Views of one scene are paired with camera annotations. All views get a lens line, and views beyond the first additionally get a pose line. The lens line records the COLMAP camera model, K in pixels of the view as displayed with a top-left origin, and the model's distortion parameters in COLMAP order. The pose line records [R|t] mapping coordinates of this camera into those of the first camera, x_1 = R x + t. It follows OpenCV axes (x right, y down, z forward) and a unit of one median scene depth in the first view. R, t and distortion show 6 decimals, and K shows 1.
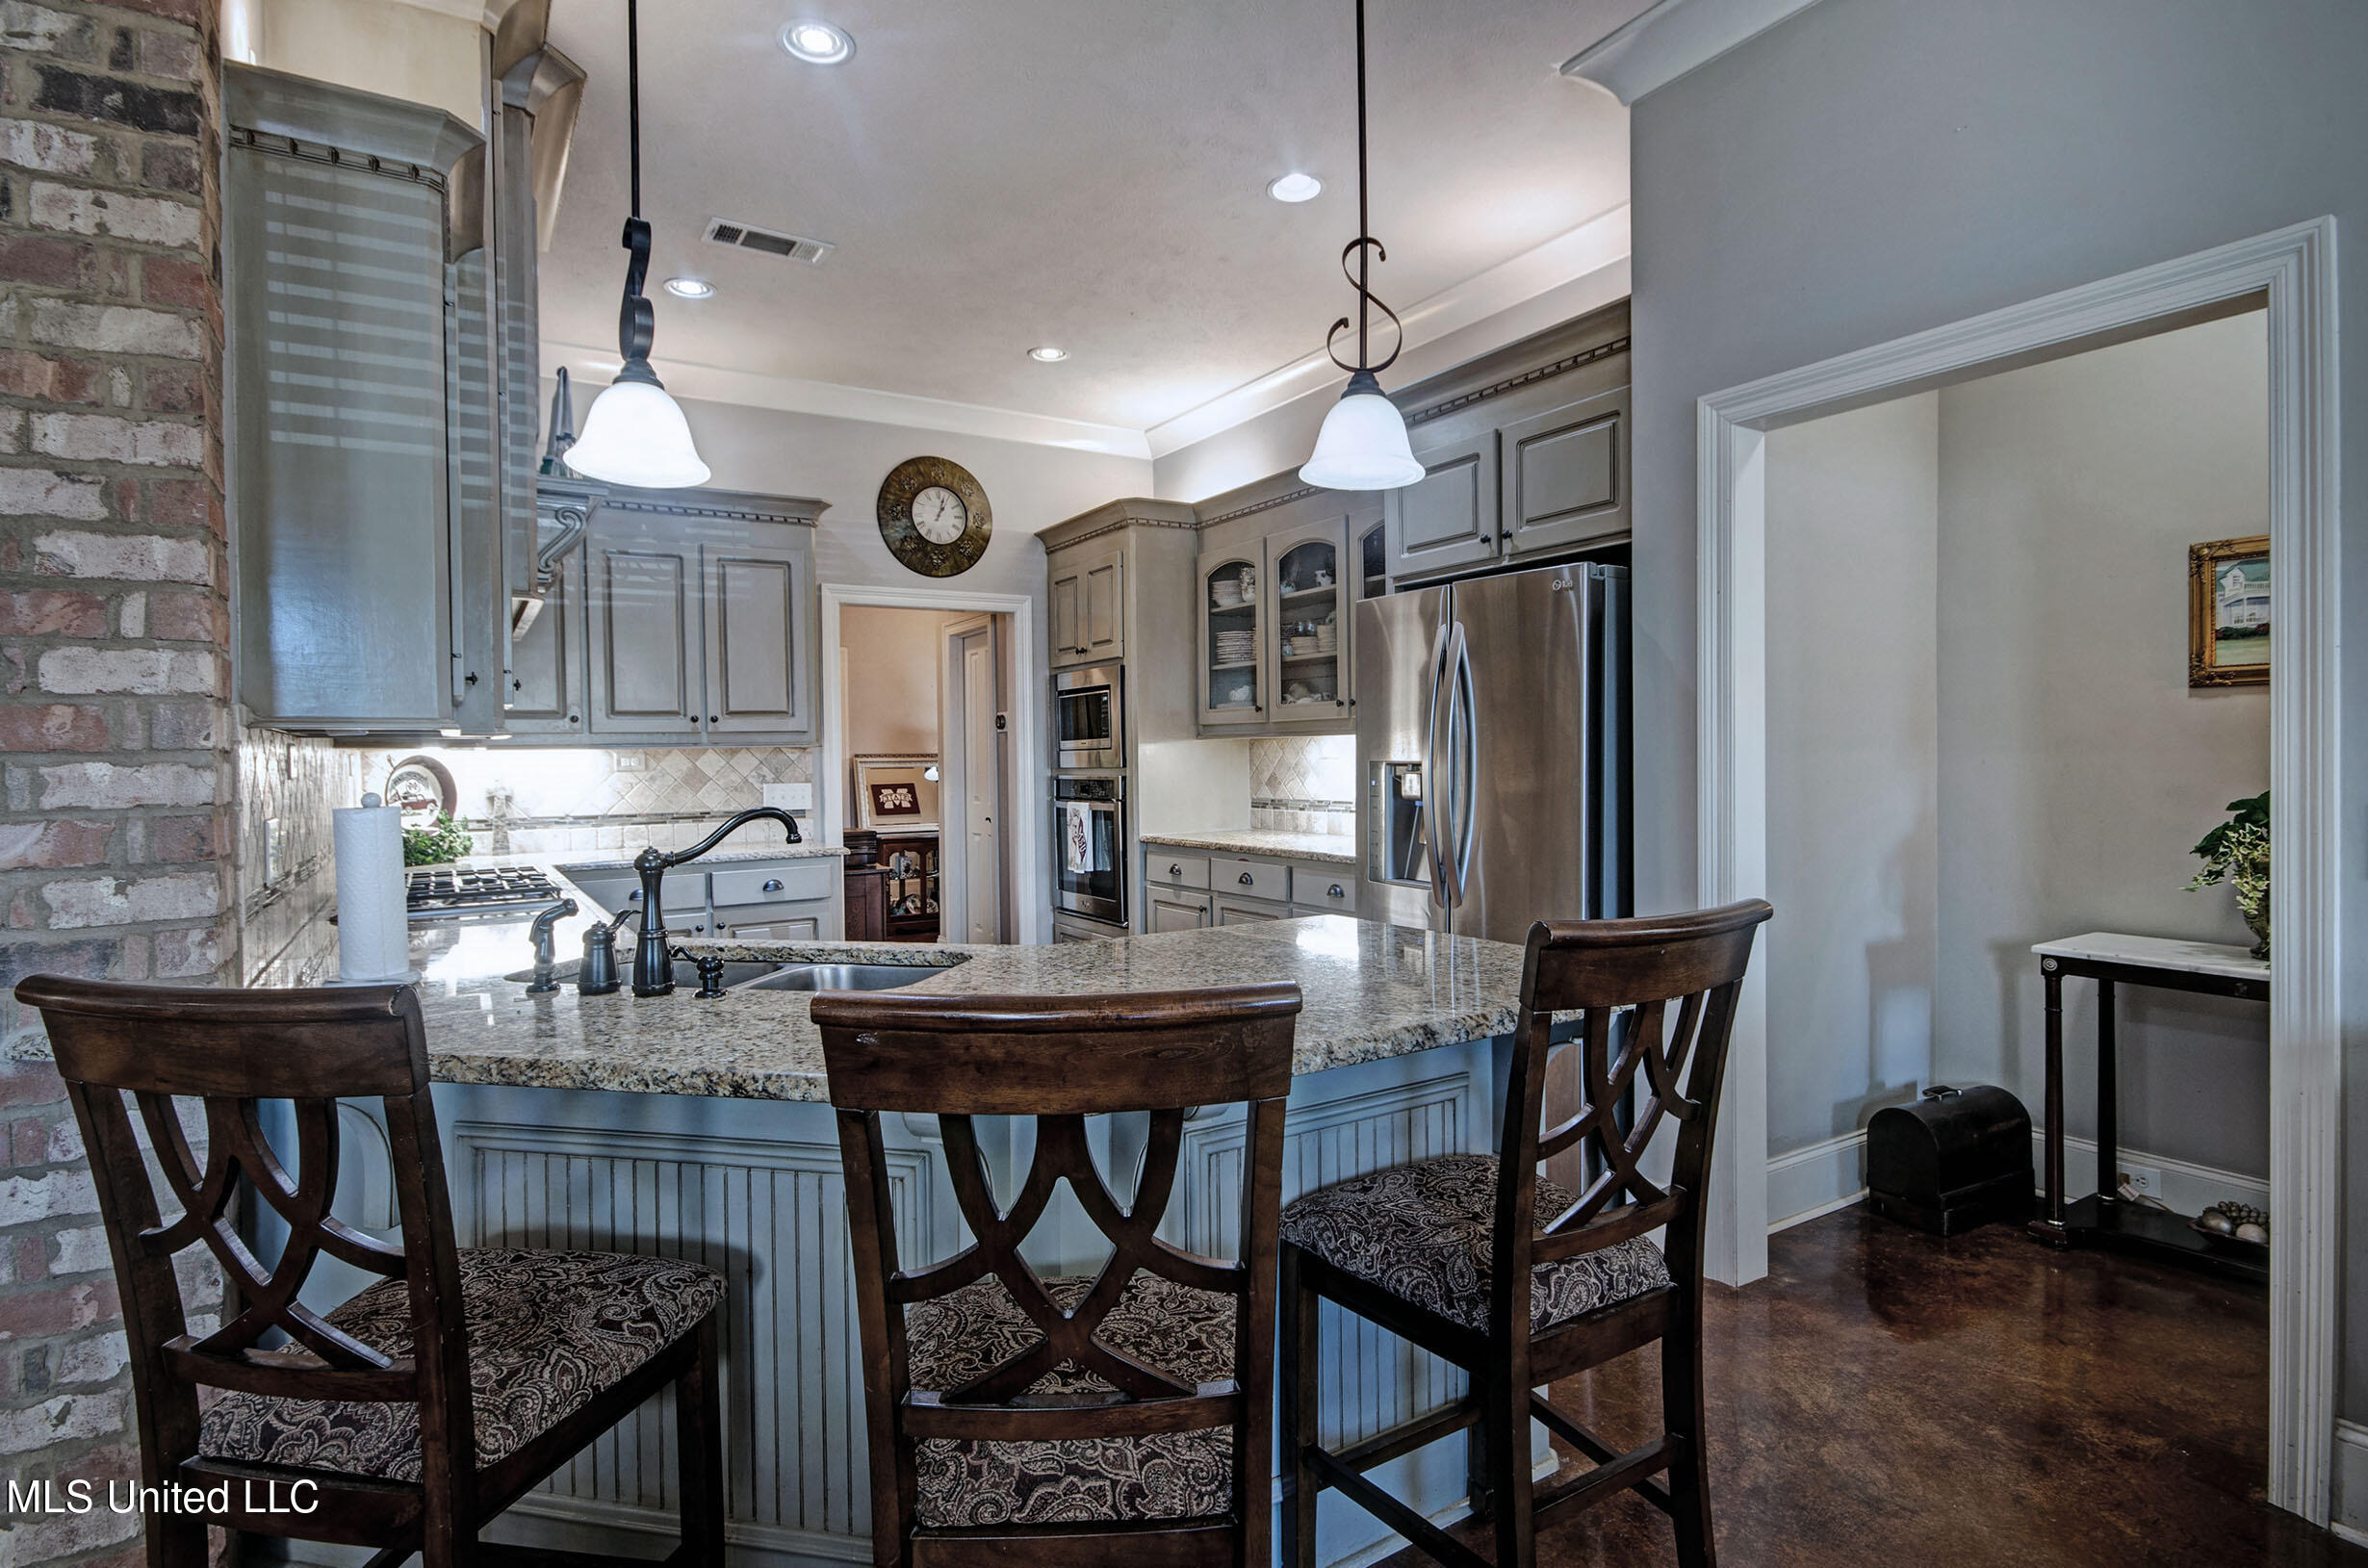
lens RADIAL K [[1141.3, 0, 1184.8], [0, 1141.3, 773.0], [0, 0, 1]] dist [-0.029228, -0.000476]
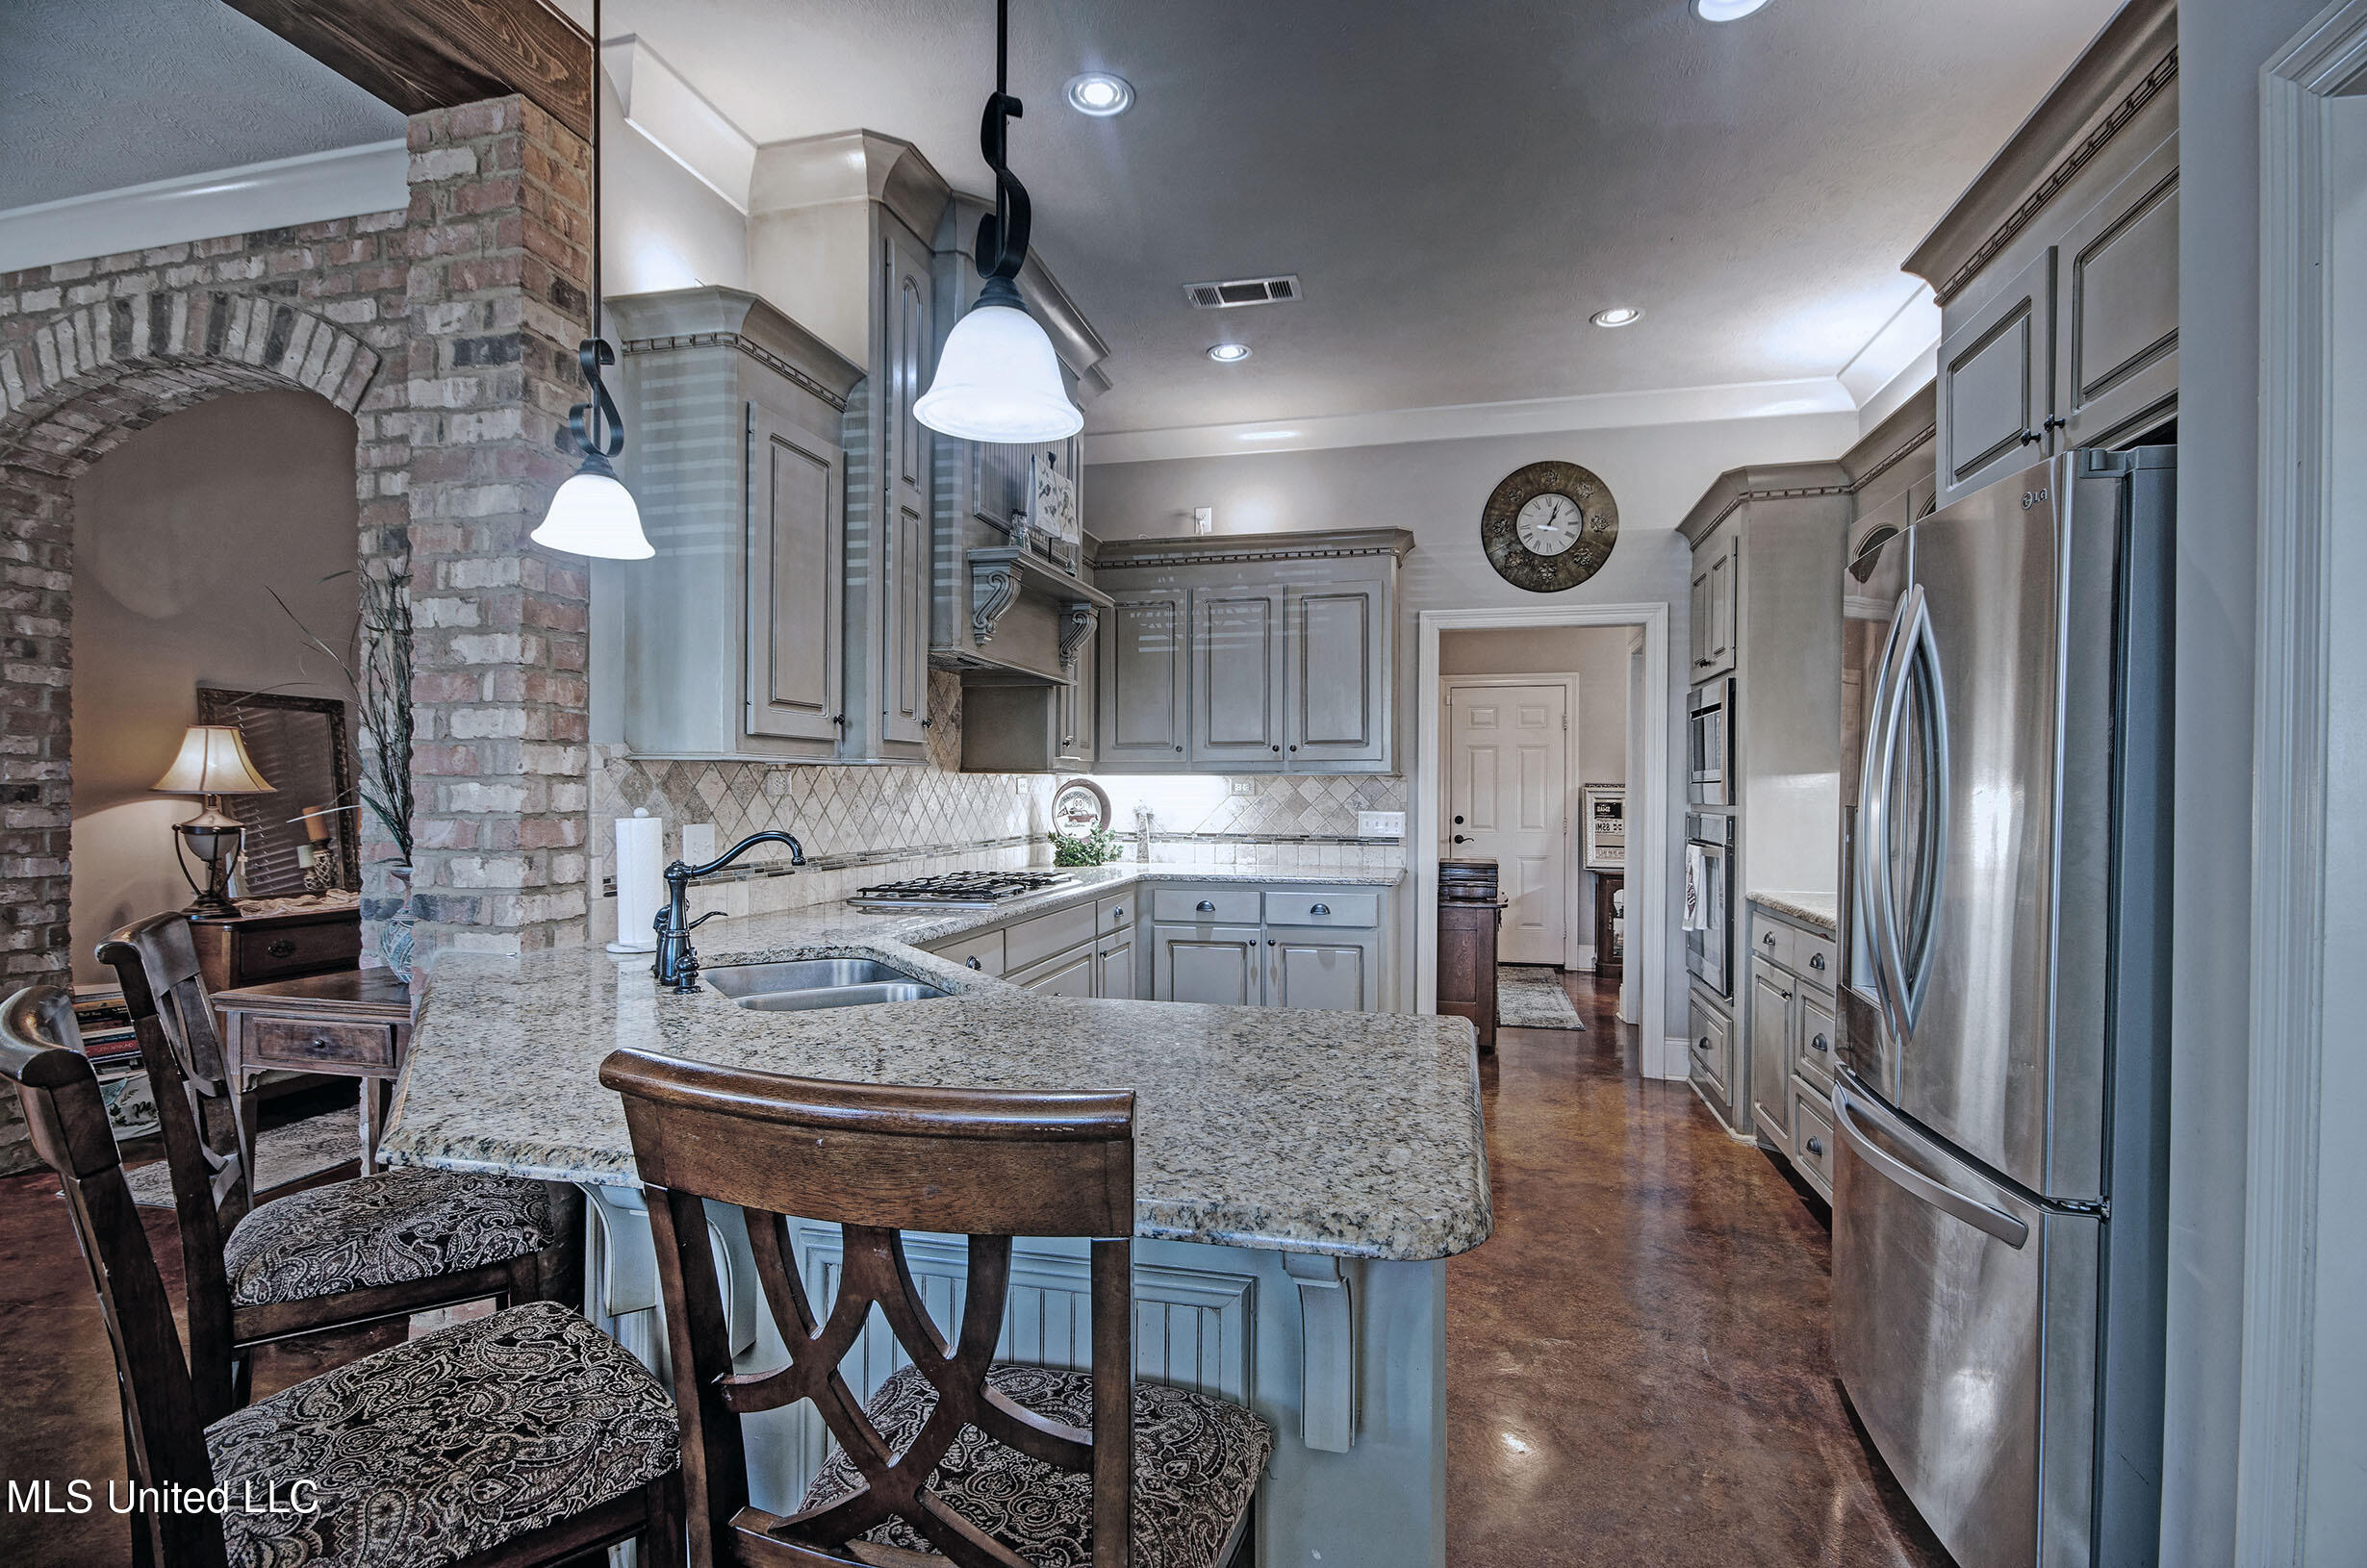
lens RADIAL K [[1106.4, 0, 1183.5], [0, 1106.4, 784.0], [0, 0, 1]] dist [-0.003077, -0.000115]
pose [[0.696020, 0.015801, -0.717849, 0.265071], [-0.024883, 0.999688, -0.002122, -0.009416], [0.717591, 0.019339, 0.696196, 0.205786]]
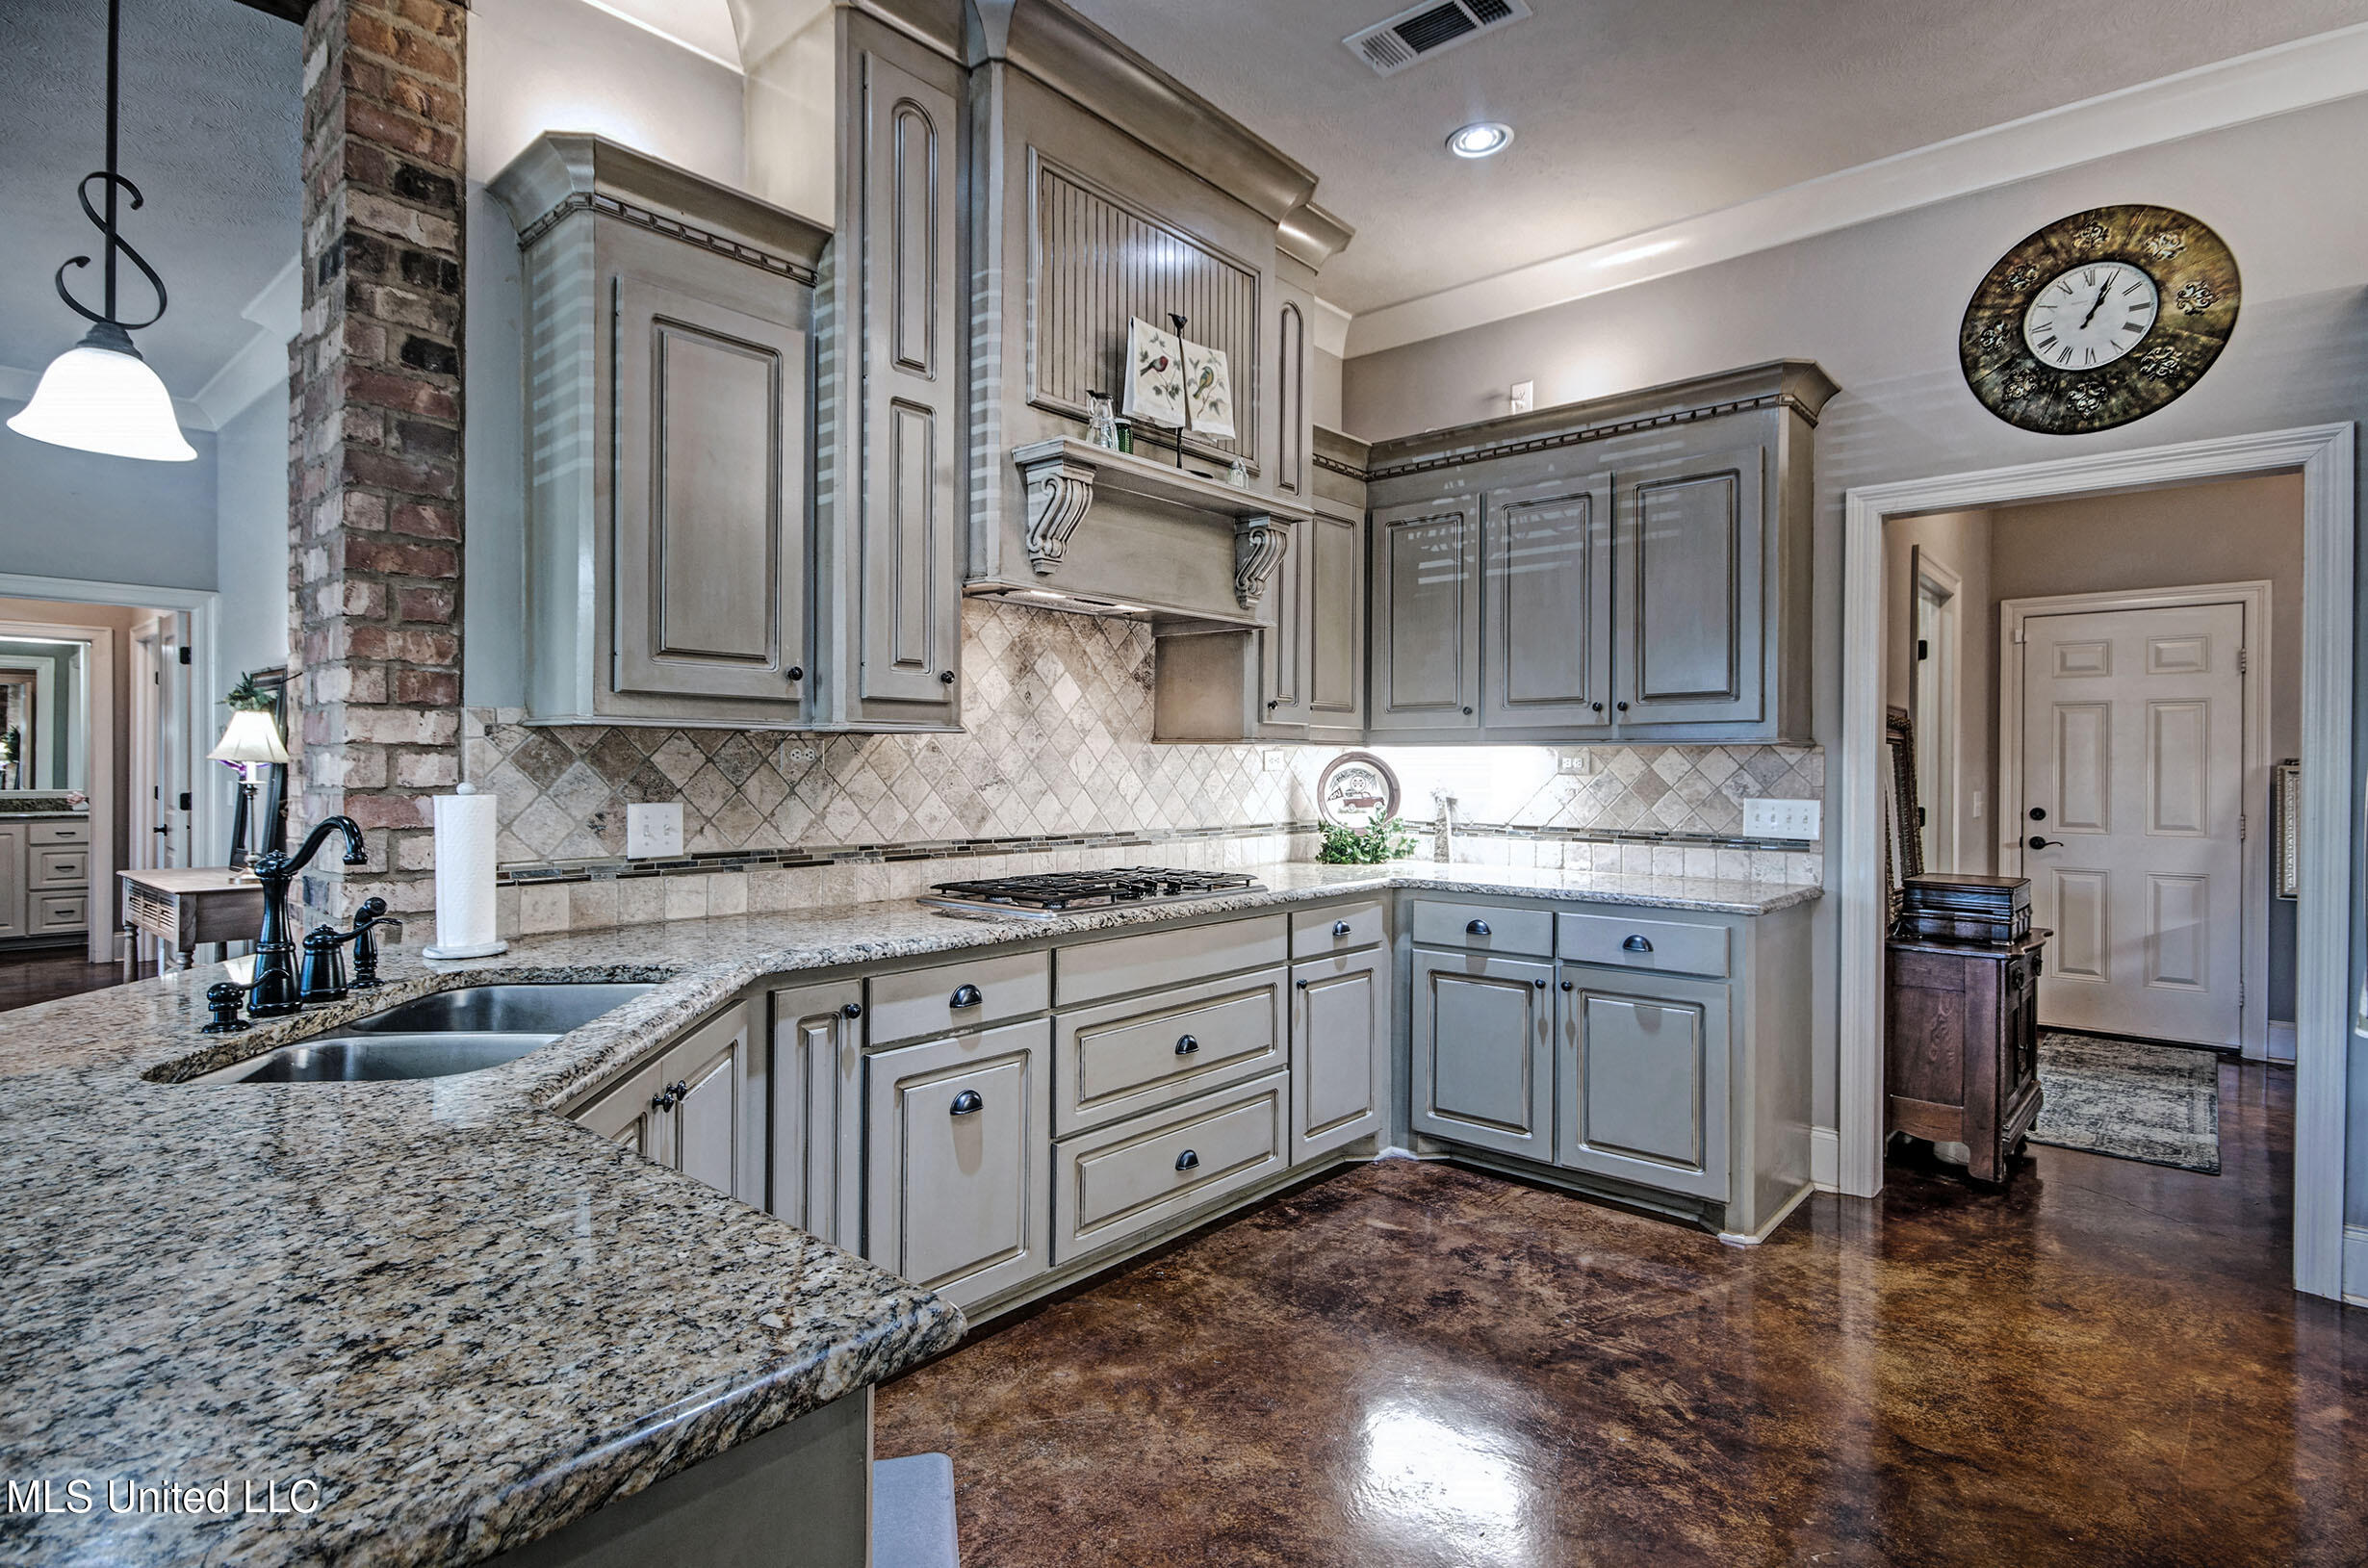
lens RADIAL K [[1159.6, 0, 1180.1], [0, 1159.6, 767.3], [0, 0, 1]] dist [0.002688, -0.000193]
pose [[0.288852, 0.018983, -0.957186, 0.228413], [-0.023277, 0.999647, 0.012801, -0.011152], [0.957091, 0.018583, 0.289192, 0.515359]]
